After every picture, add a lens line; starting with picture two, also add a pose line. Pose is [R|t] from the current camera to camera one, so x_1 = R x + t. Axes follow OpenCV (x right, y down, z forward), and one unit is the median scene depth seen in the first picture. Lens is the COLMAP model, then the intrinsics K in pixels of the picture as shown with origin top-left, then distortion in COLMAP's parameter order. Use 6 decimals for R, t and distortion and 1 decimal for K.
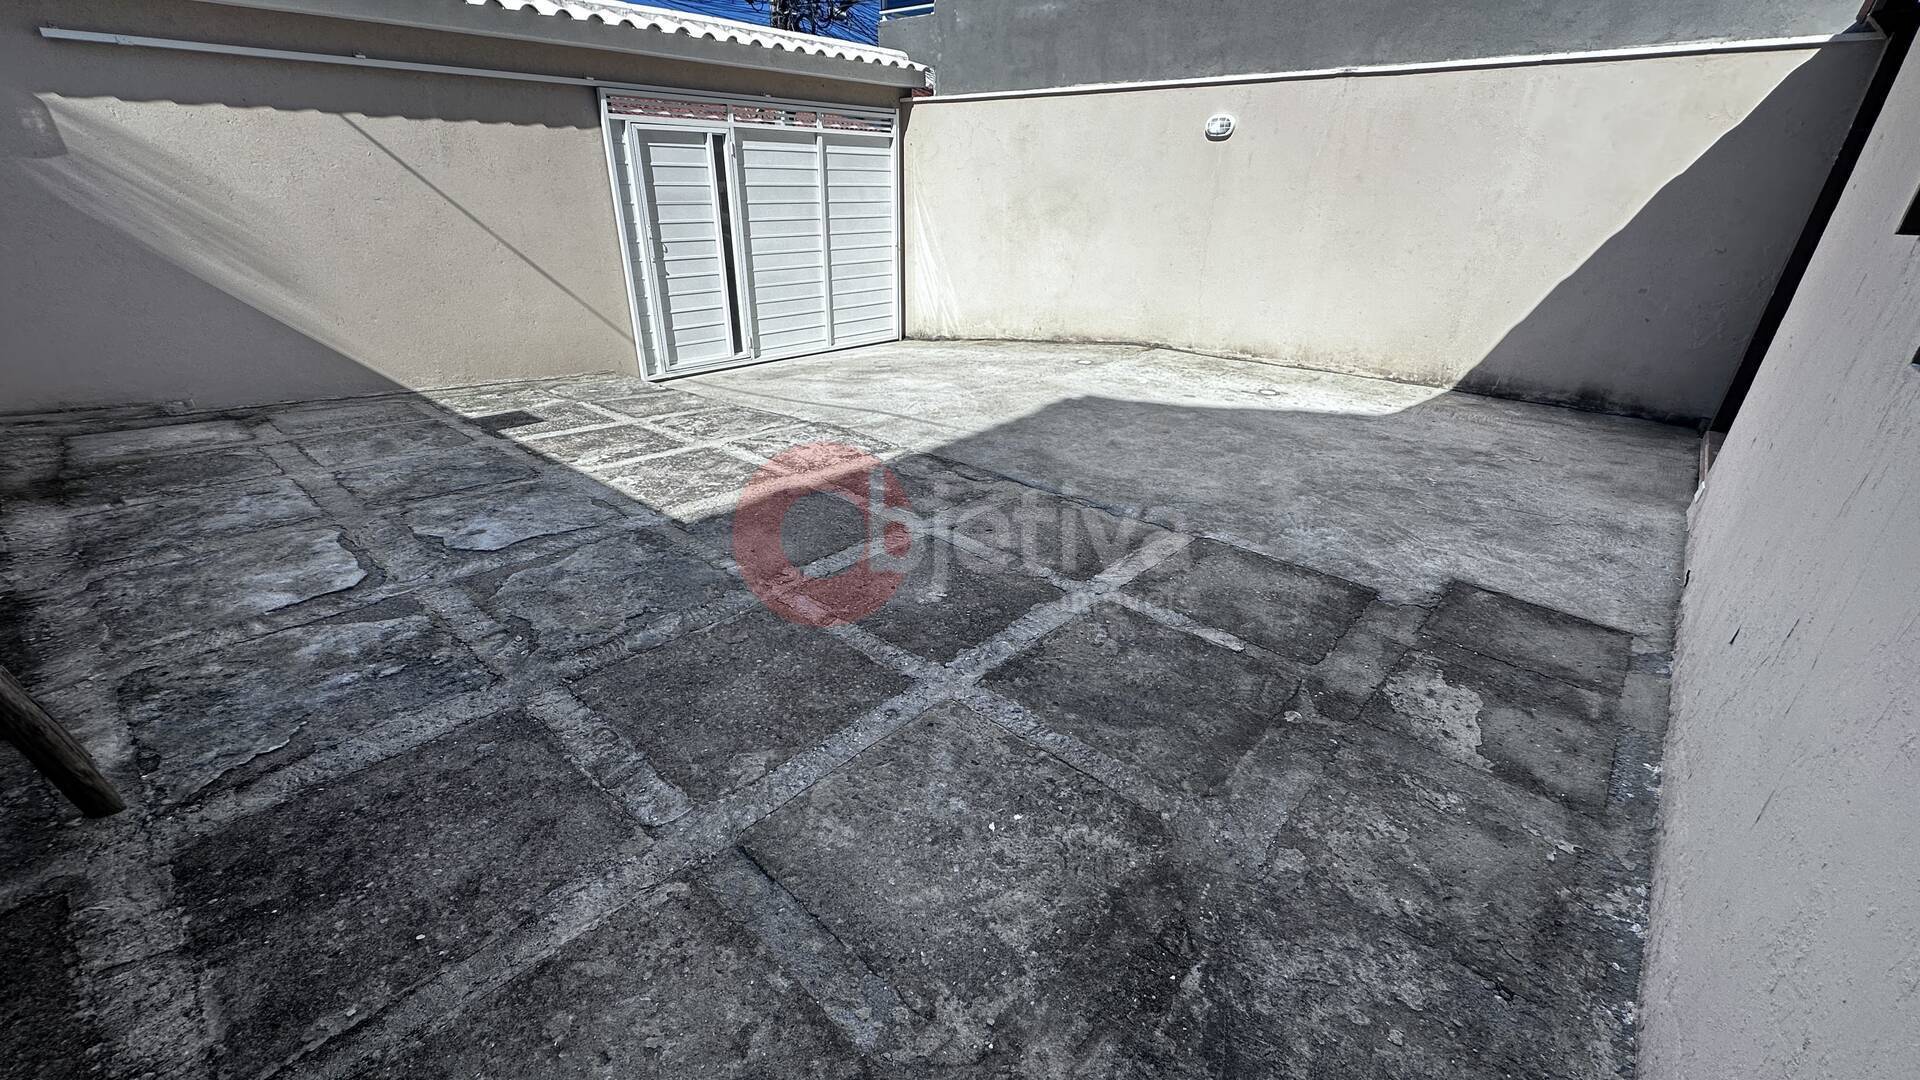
lens RADIAL K [[787.3, 0, 960.2], [0, 787.3, 529.5], [0, 0, 1]] dist [-0.002742, 0.000229]
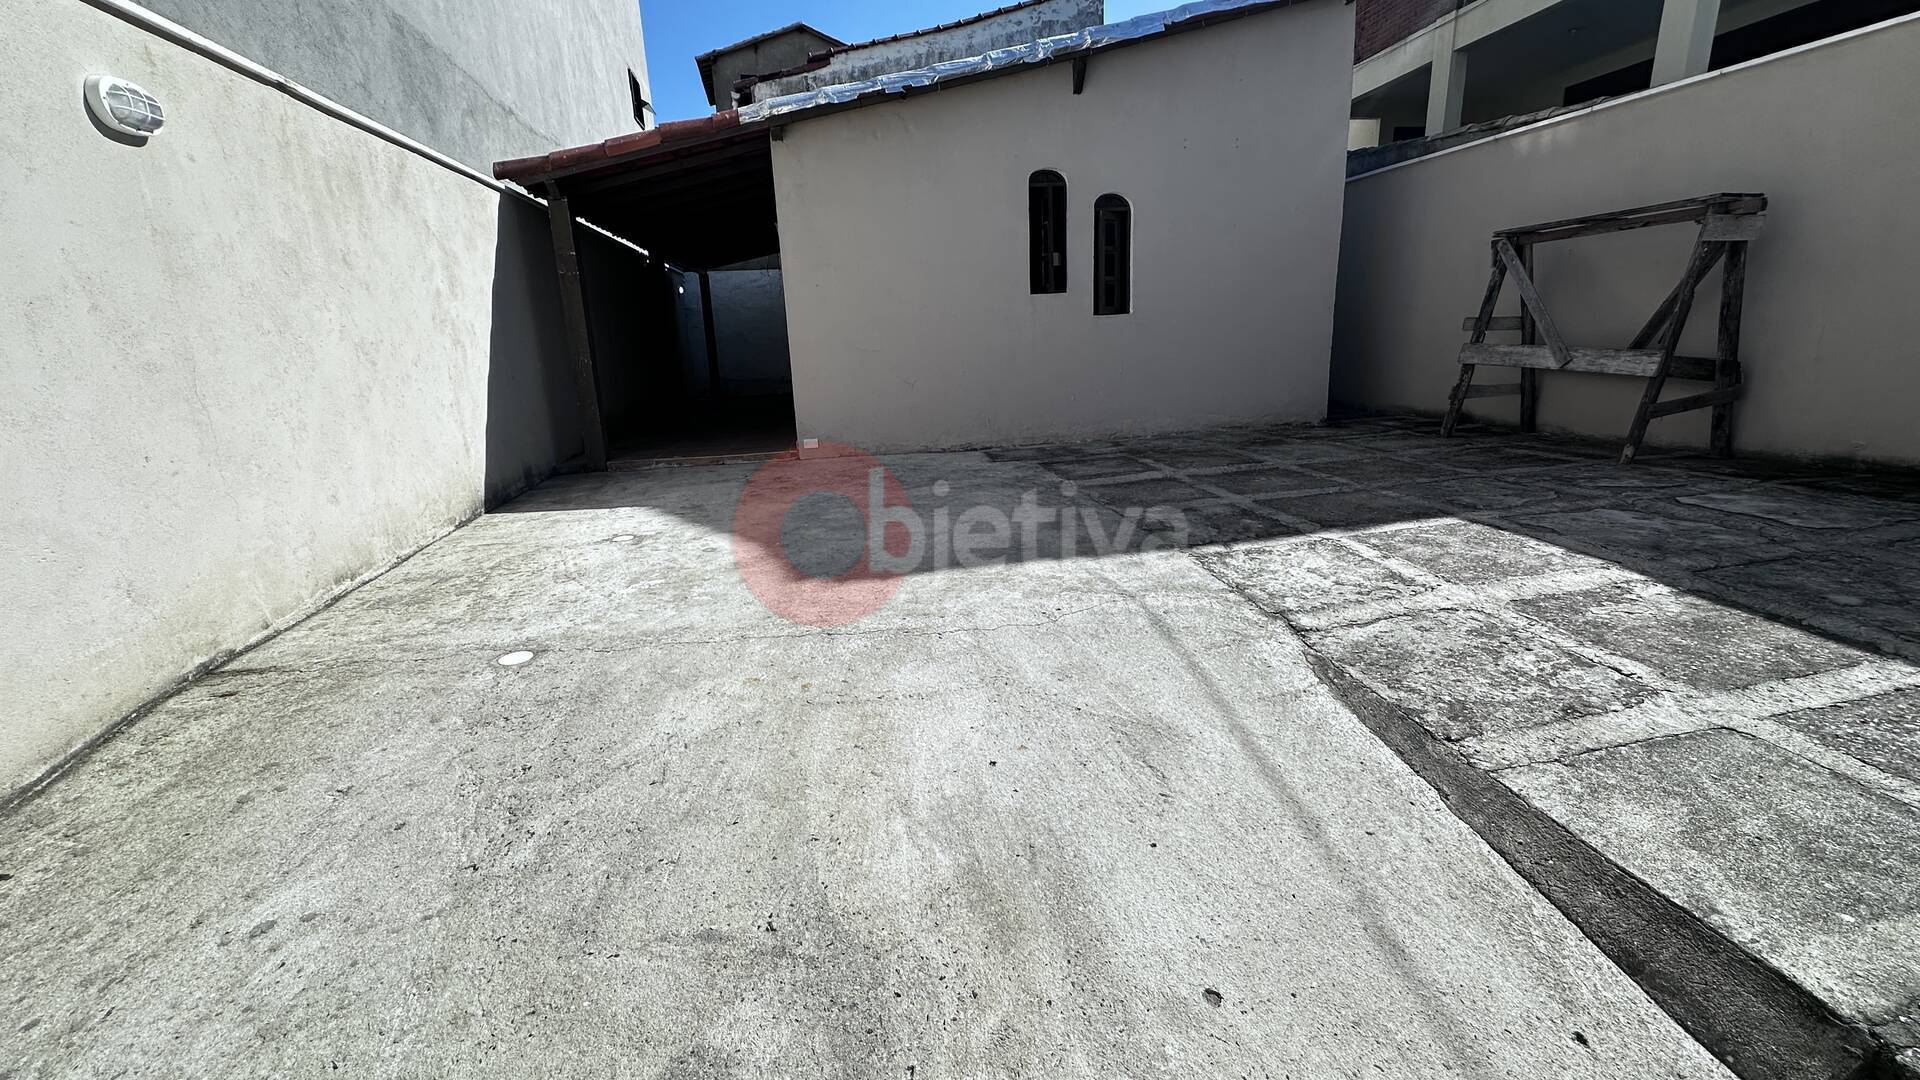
lens RADIAL K [[761.2, 0, 958.3], [0, 761.2, 537.3], [0, 0, 1]] dist [-0.003792, 0.000760]
pose [[-0.776069, -0.154960, 0.611314, -0.369232], [0.278016, 0.786002, 0.552185, -0.616152], [-0.566061, 0.598488, -0.566910, 1.568282]]
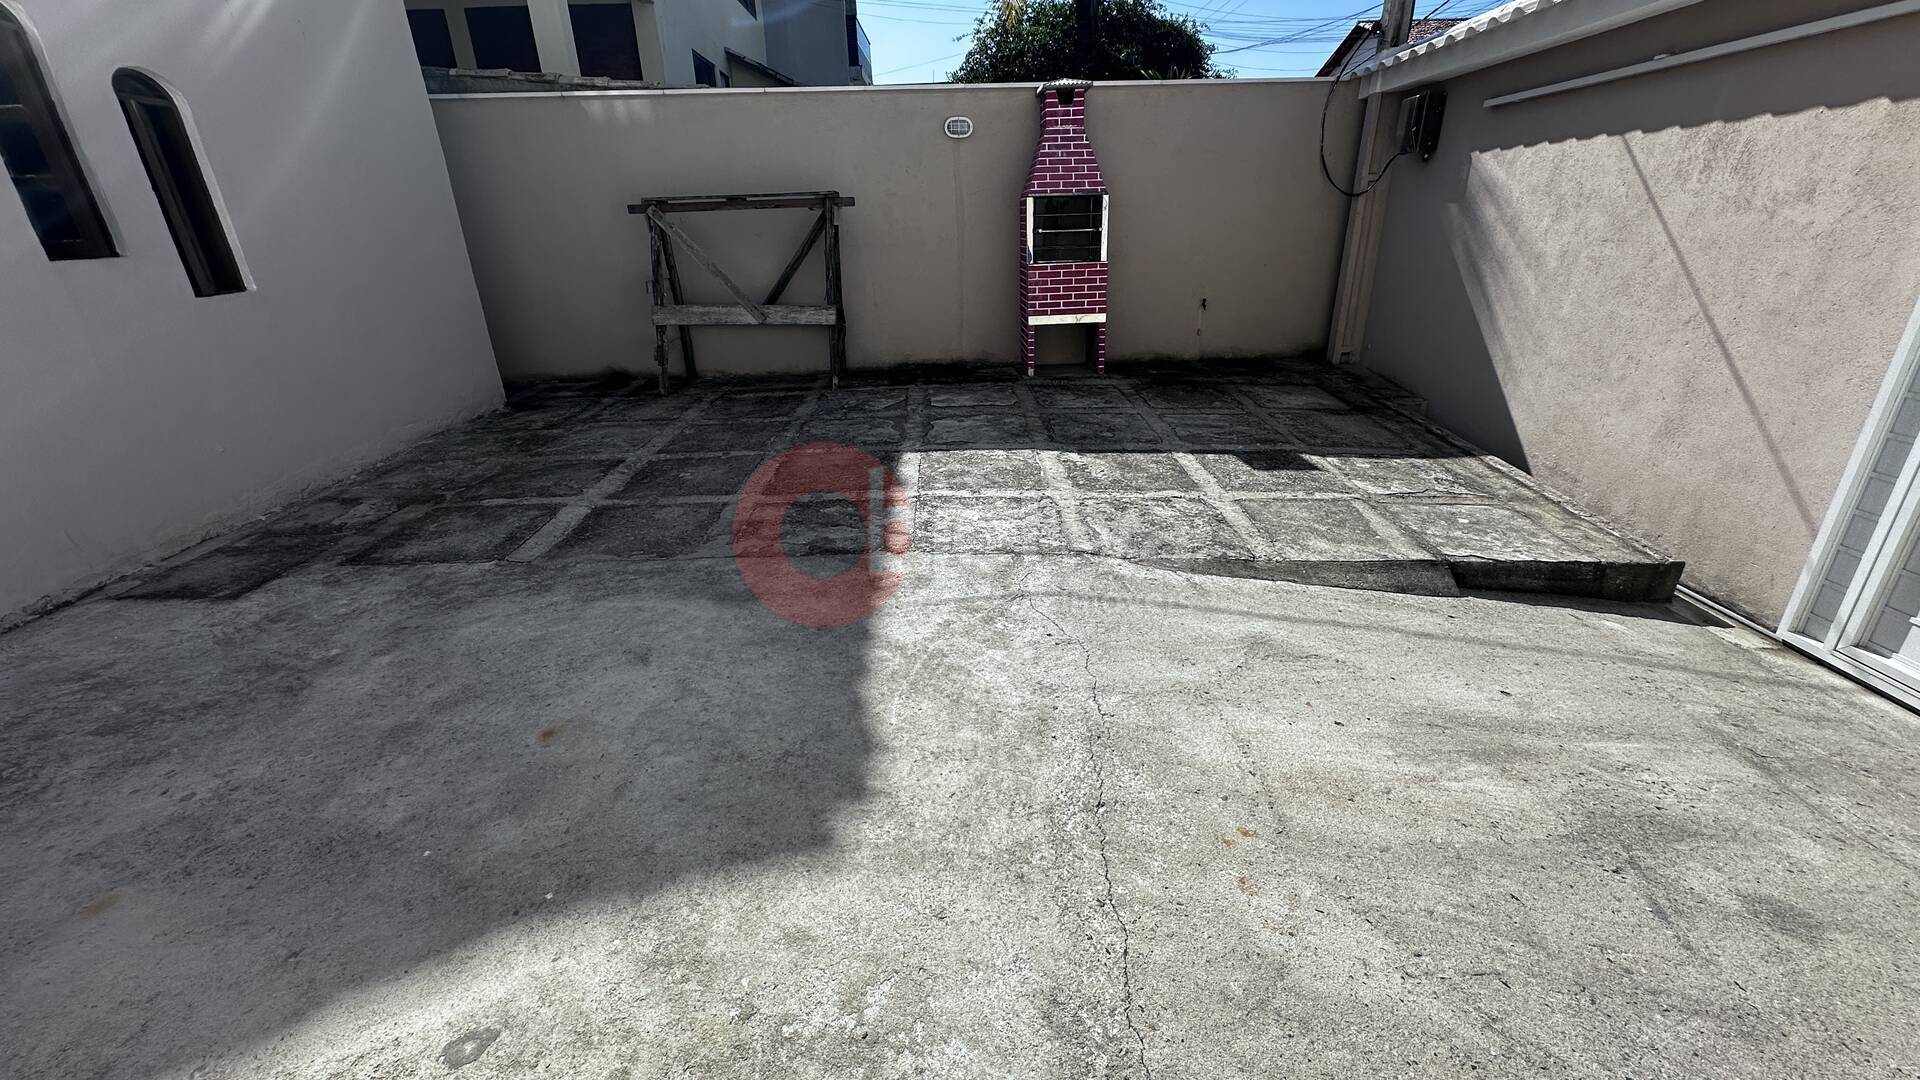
lens RADIAL K [[761.2, 0, 958.3], [0, 761.2, 537.3], [0, 0, 1]] dist [-0.003792, 0.000760]
pose [[-0.742990, 0.255345, -0.618680, 0.354919], [-0.264284, 0.737324, 0.621697, -0.605293], [0.614915, 0.625422, -0.480341, 1.391534]]
